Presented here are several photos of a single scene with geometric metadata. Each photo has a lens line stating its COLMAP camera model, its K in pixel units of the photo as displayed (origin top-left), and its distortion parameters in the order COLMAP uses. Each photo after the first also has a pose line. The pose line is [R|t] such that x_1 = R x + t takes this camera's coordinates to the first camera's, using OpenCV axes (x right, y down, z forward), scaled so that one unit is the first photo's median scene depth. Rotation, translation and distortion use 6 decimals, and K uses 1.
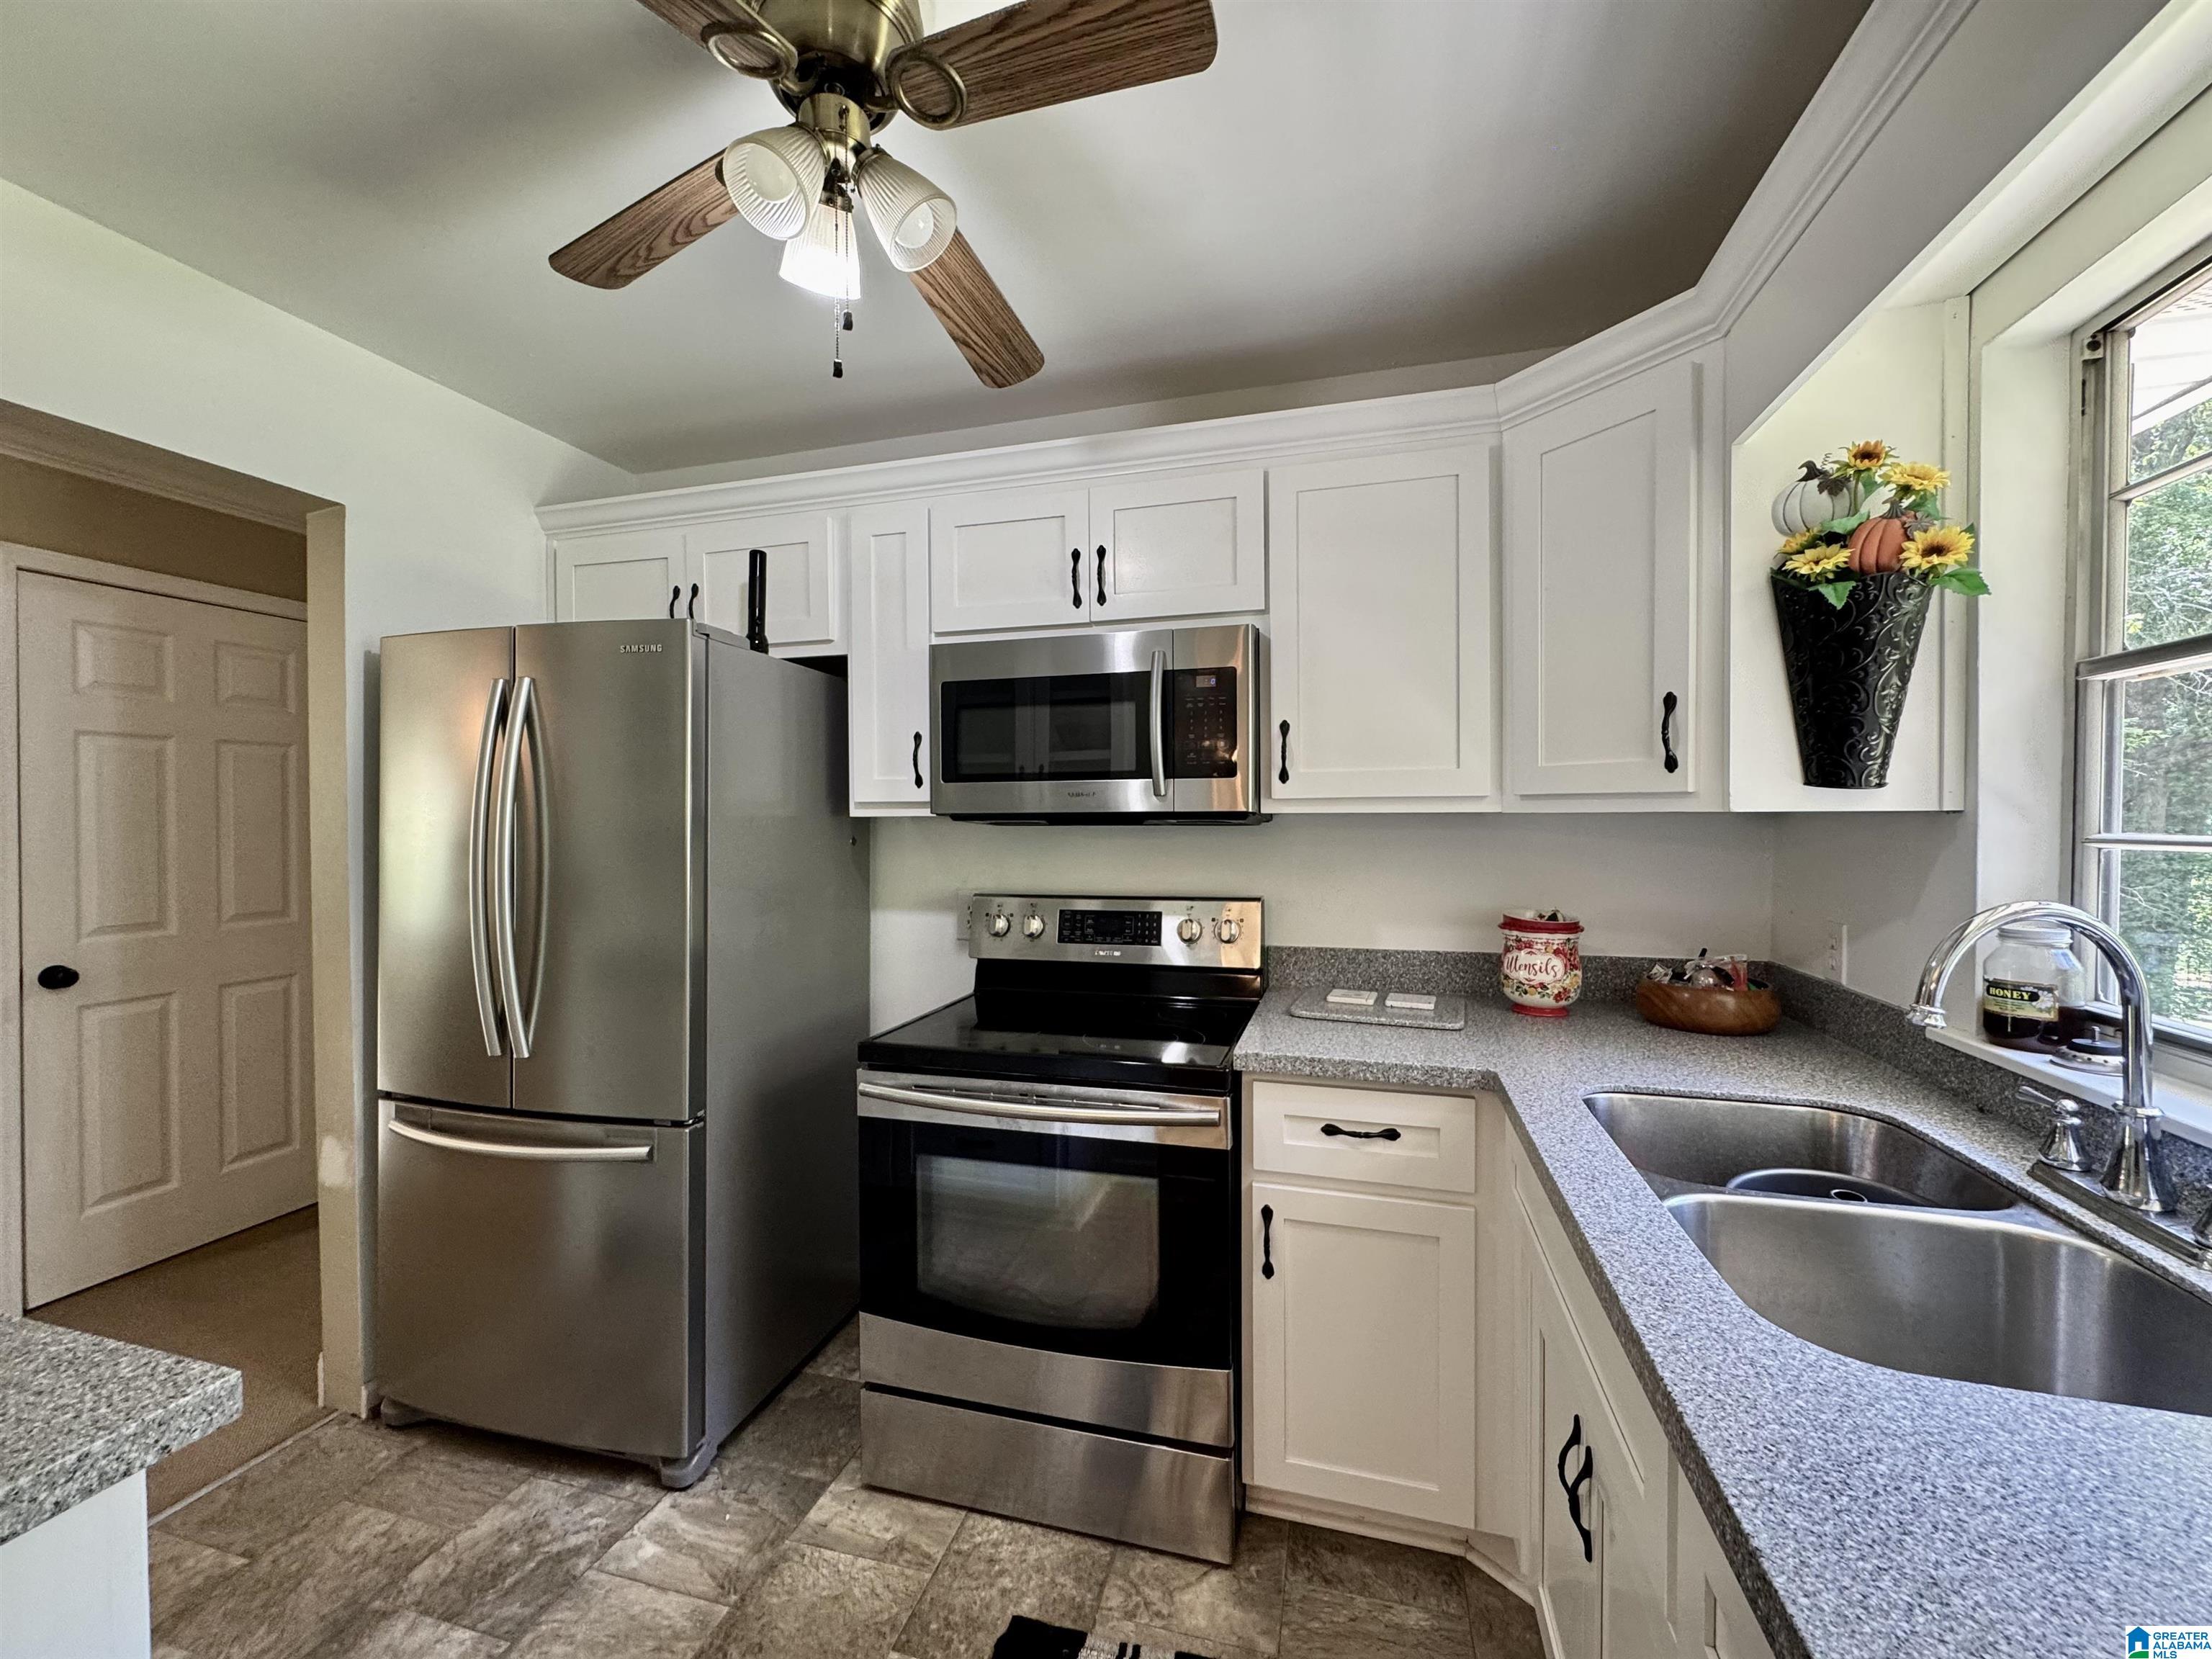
lens RADIAL K [[882.3, 0, 1105.0], [0, 882.3, 828.6], [0, 0, 1]] dist [-0.003090, 0.000372]
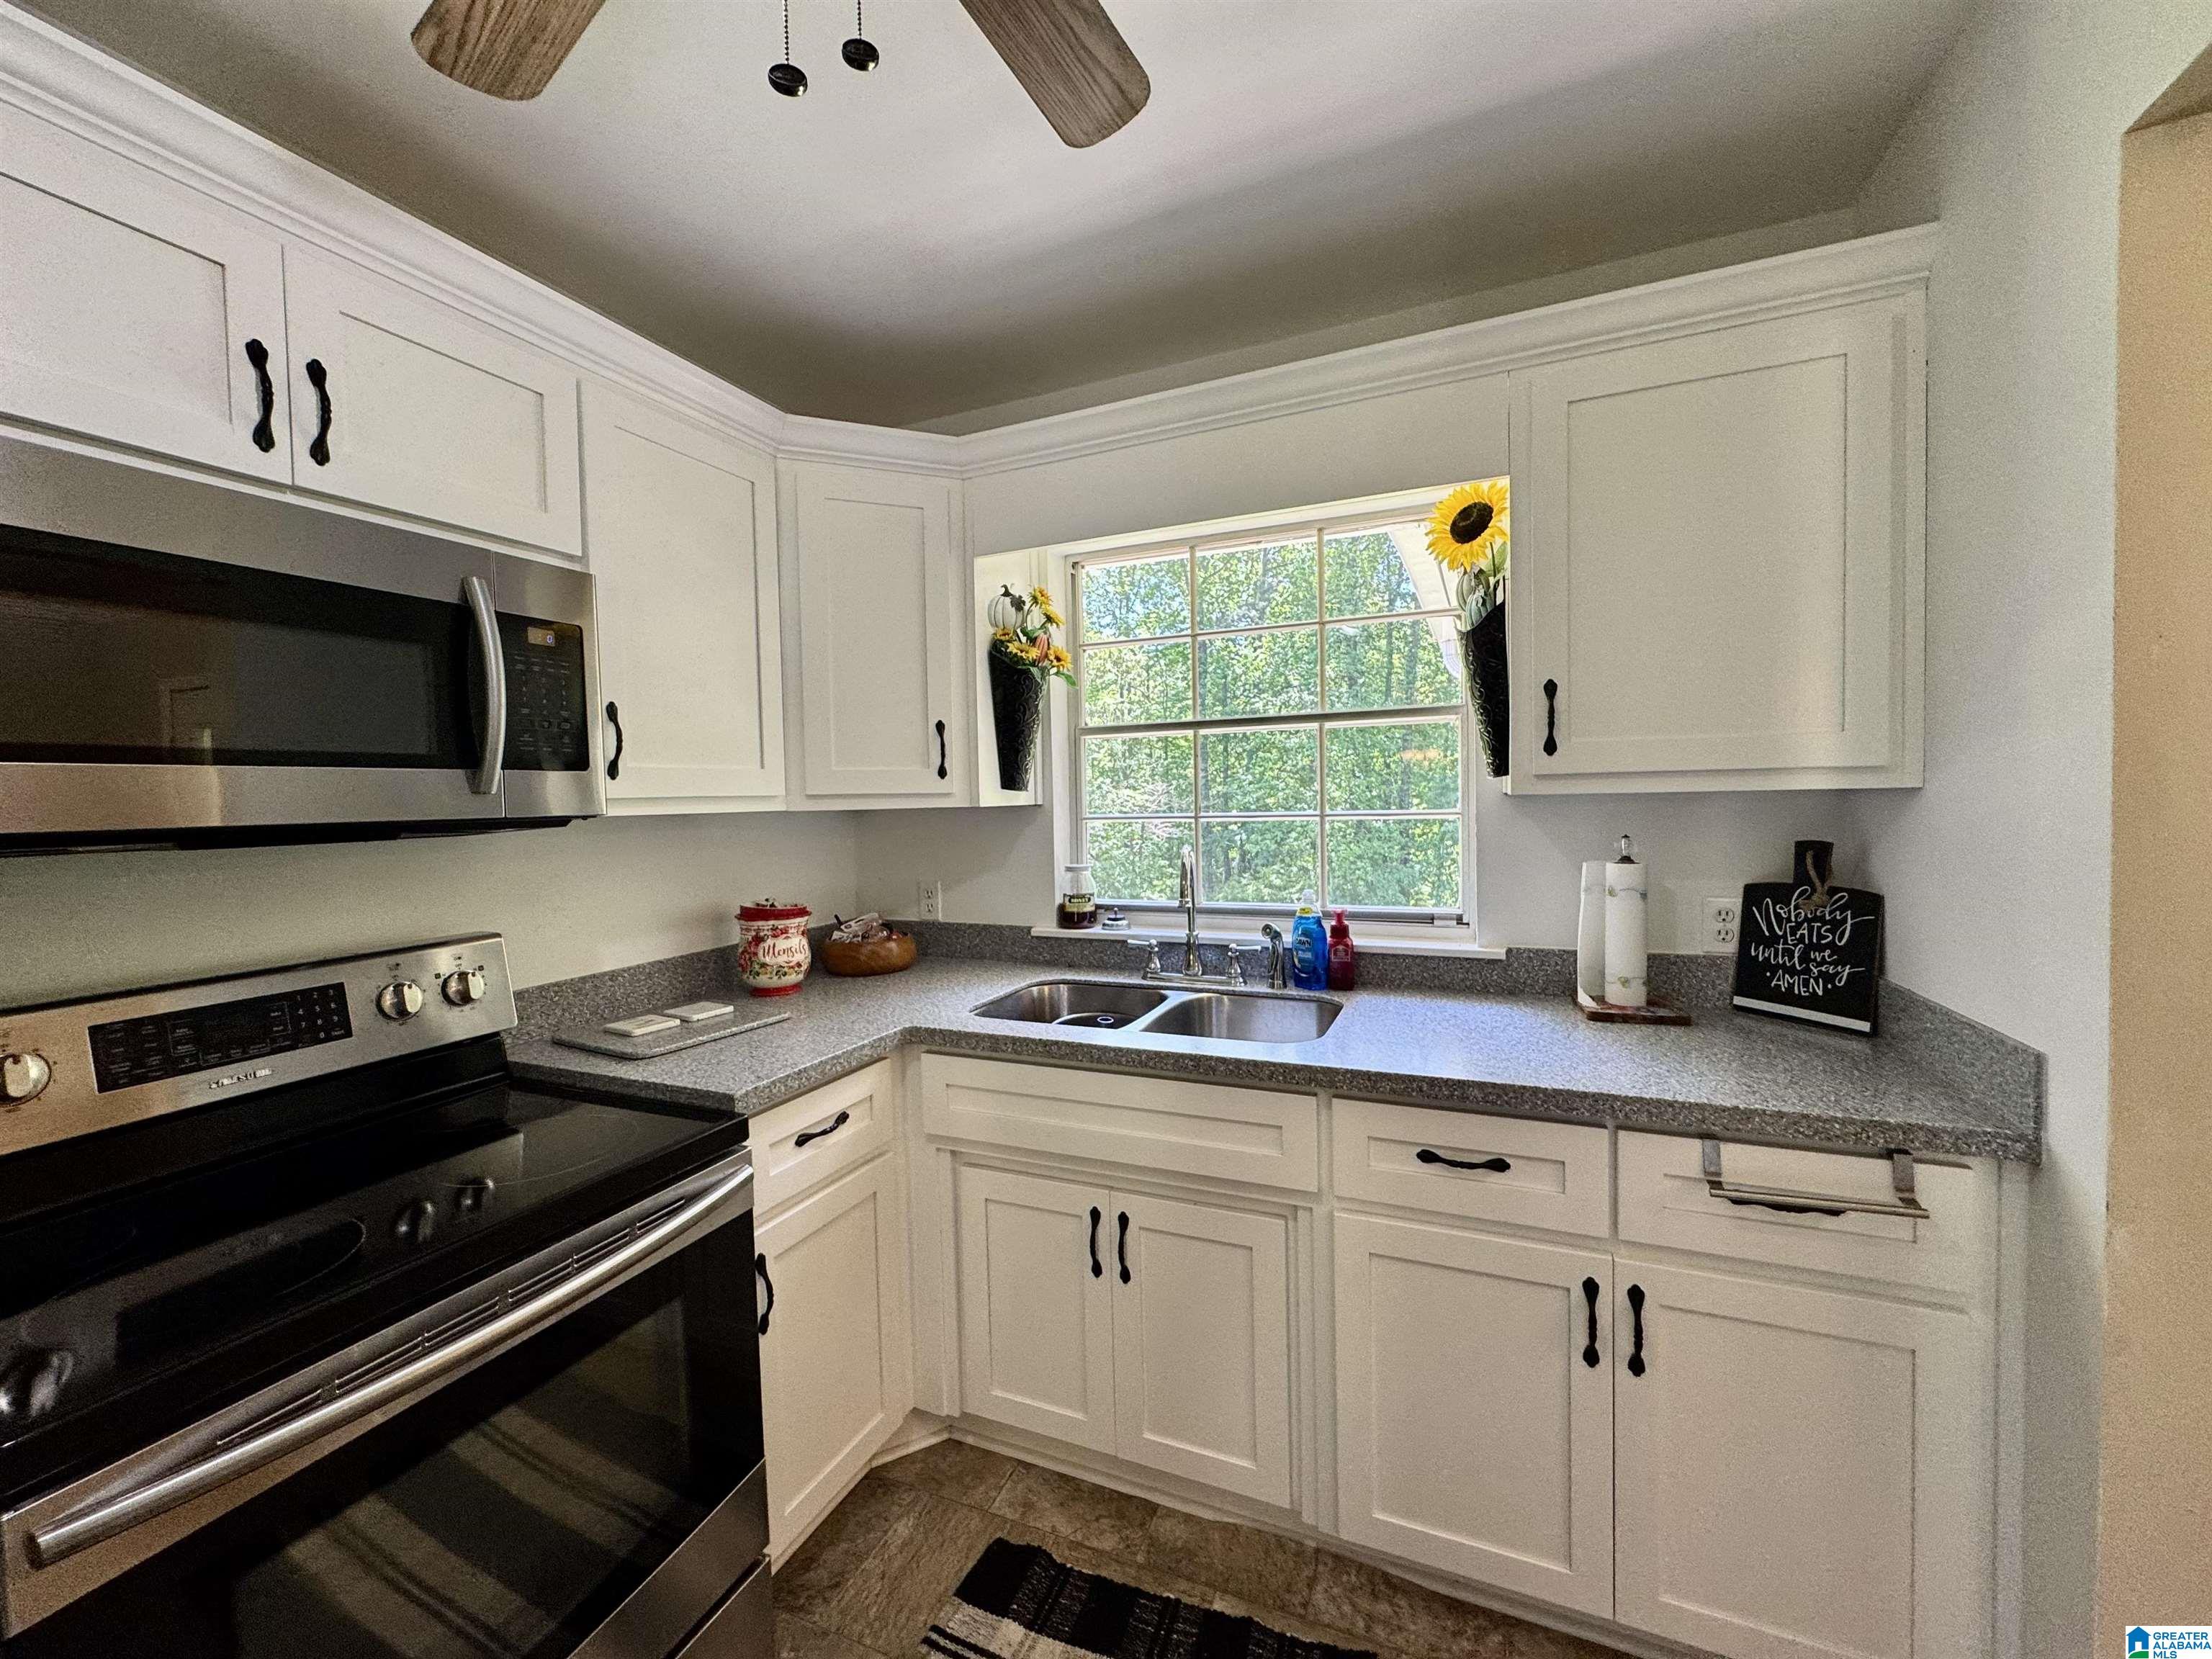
lens RADIAL K [[882.3, 0, 1107.3], [0, 882.3, 826.5], [0, 0, 1]] dist [-0.003090, 0.000372]
pose [[0.129467, -0.033634, 0.991013, -0.569468], [0.034370, 0.998976, 0.029414, -0.017086], [-0.990988, 0.030252, 0.130491, 0.465290]]
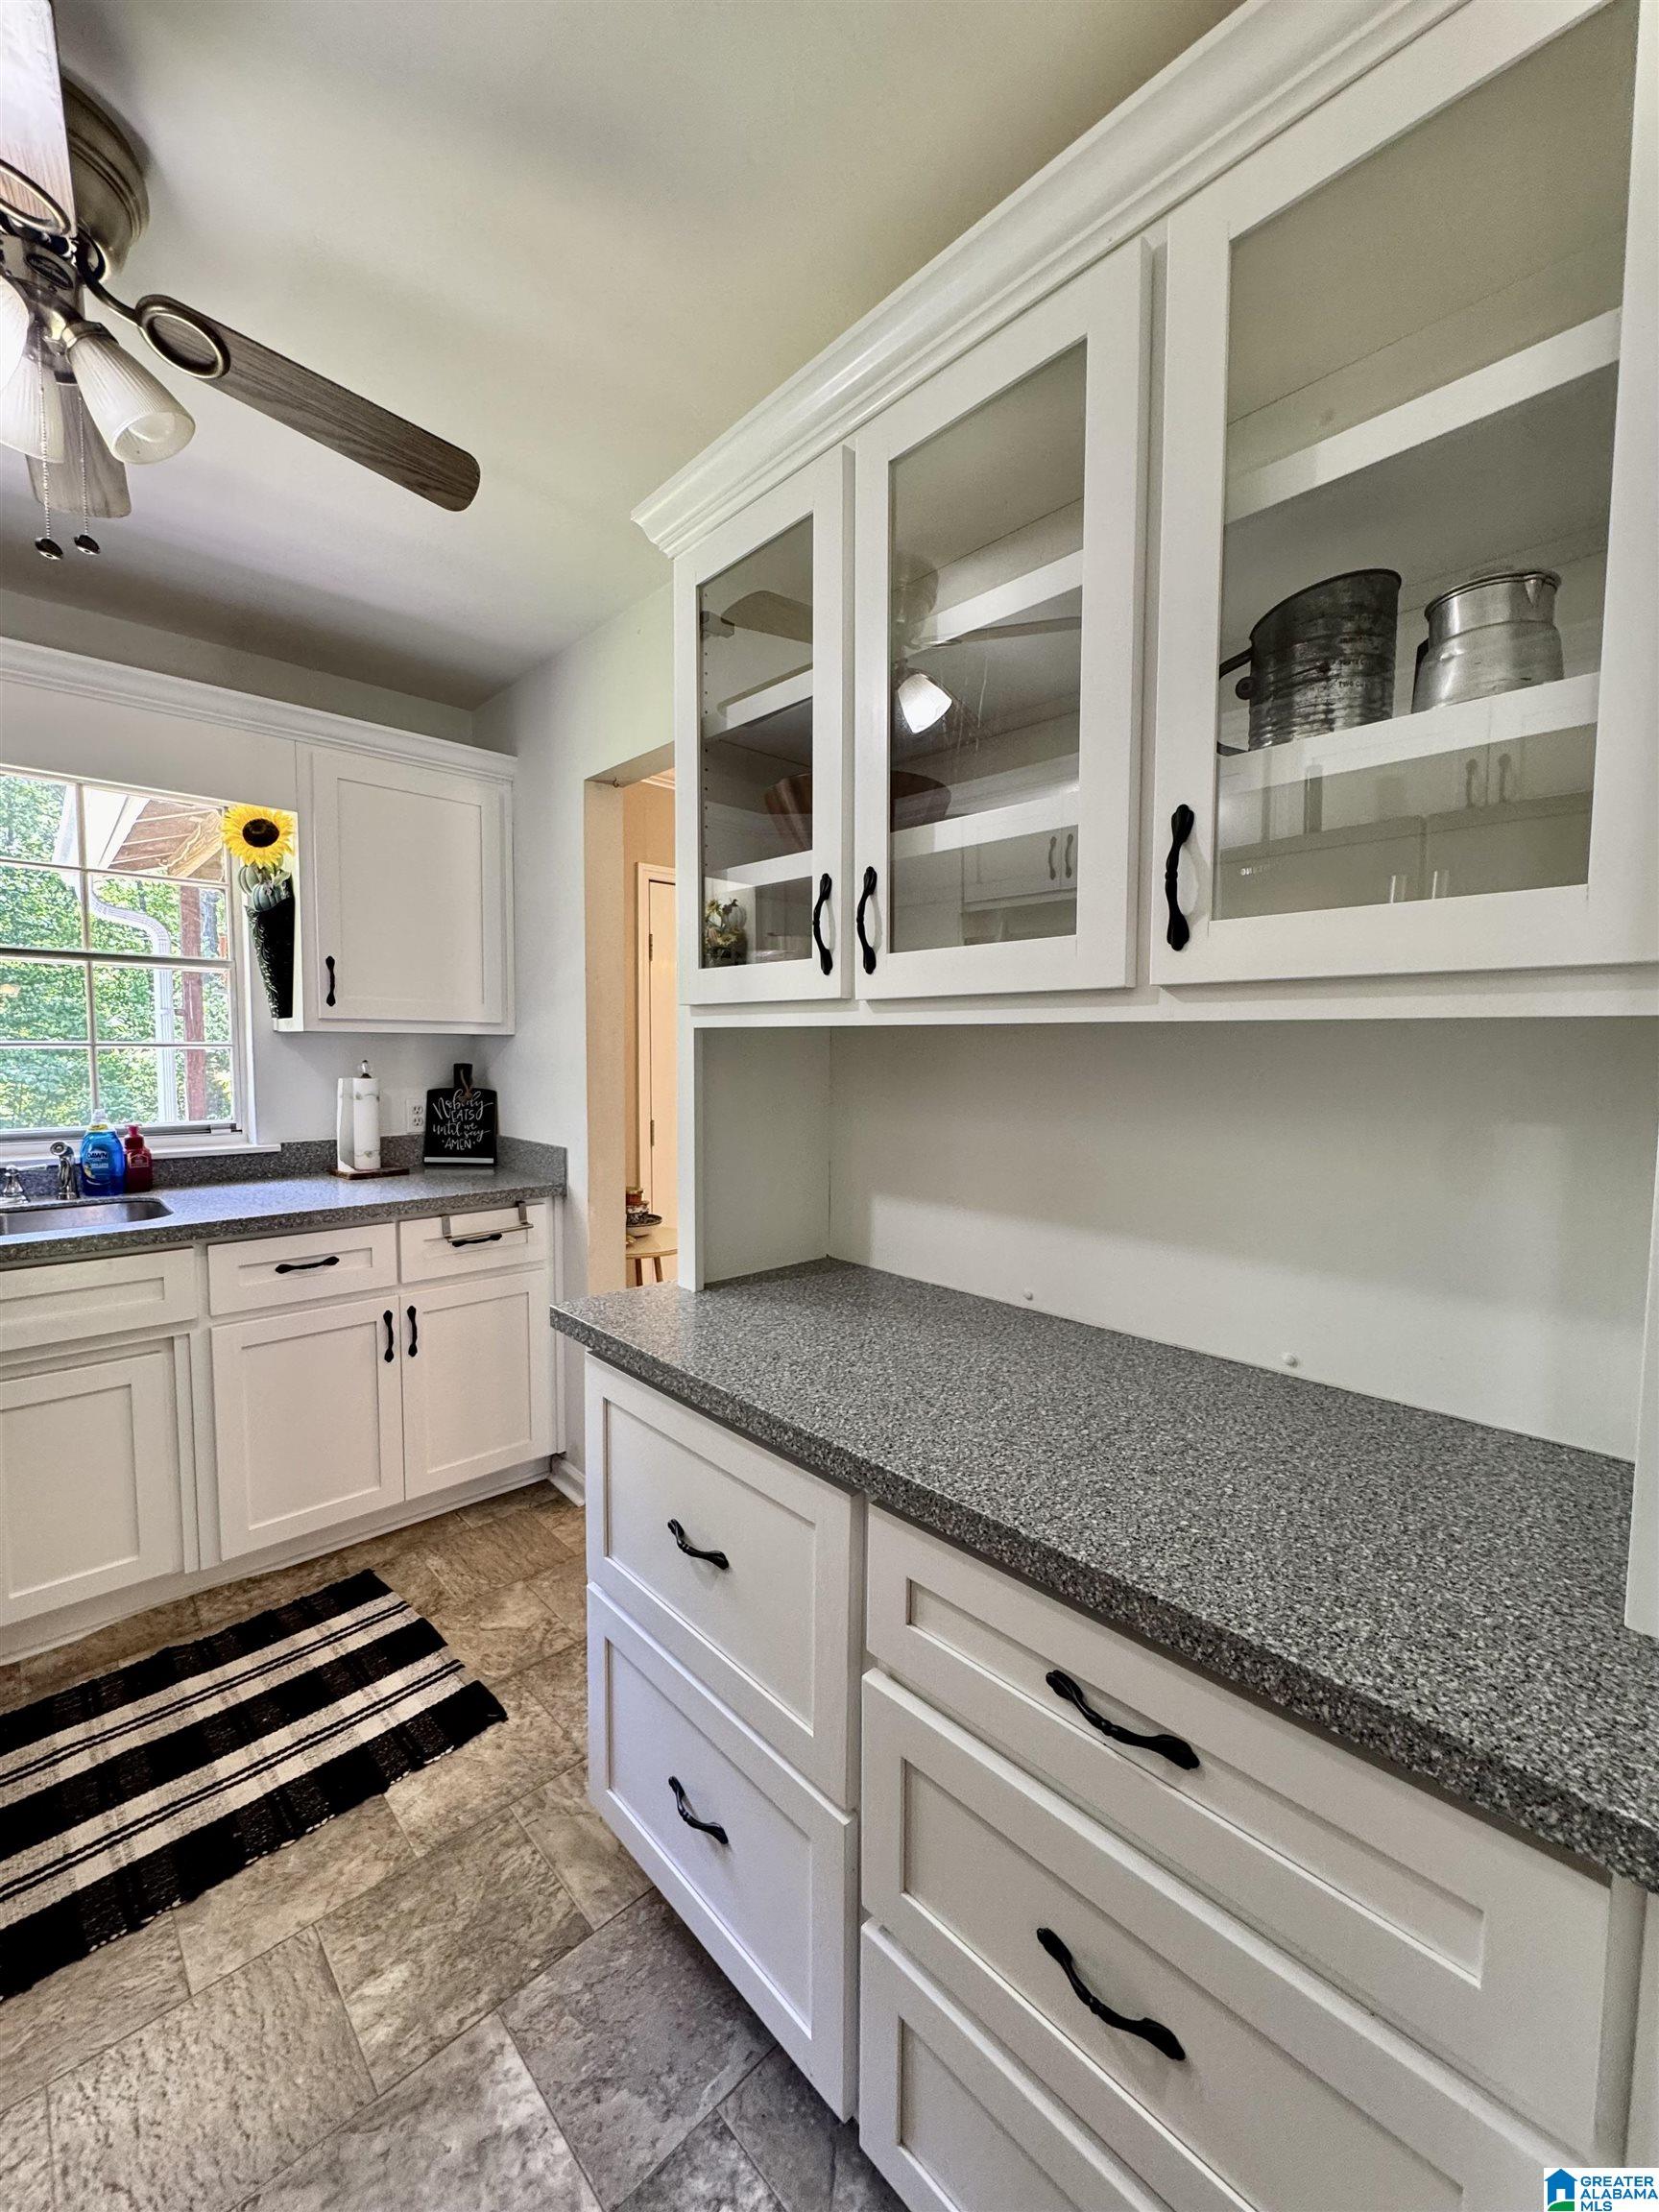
lens RADIAL K [[882.3, 0, 823.9], [0, 882.3, 1105.7], [0, 0, 1]] dist [-0.003090, 0.000372]
pose [[-0.859680, -0.042929, 0.509027, -0.975275], [-0.002444, 0.996797, 0.079939, -0.005104], [-0.510828, 0.067478, -0.857031, 0.916446]]
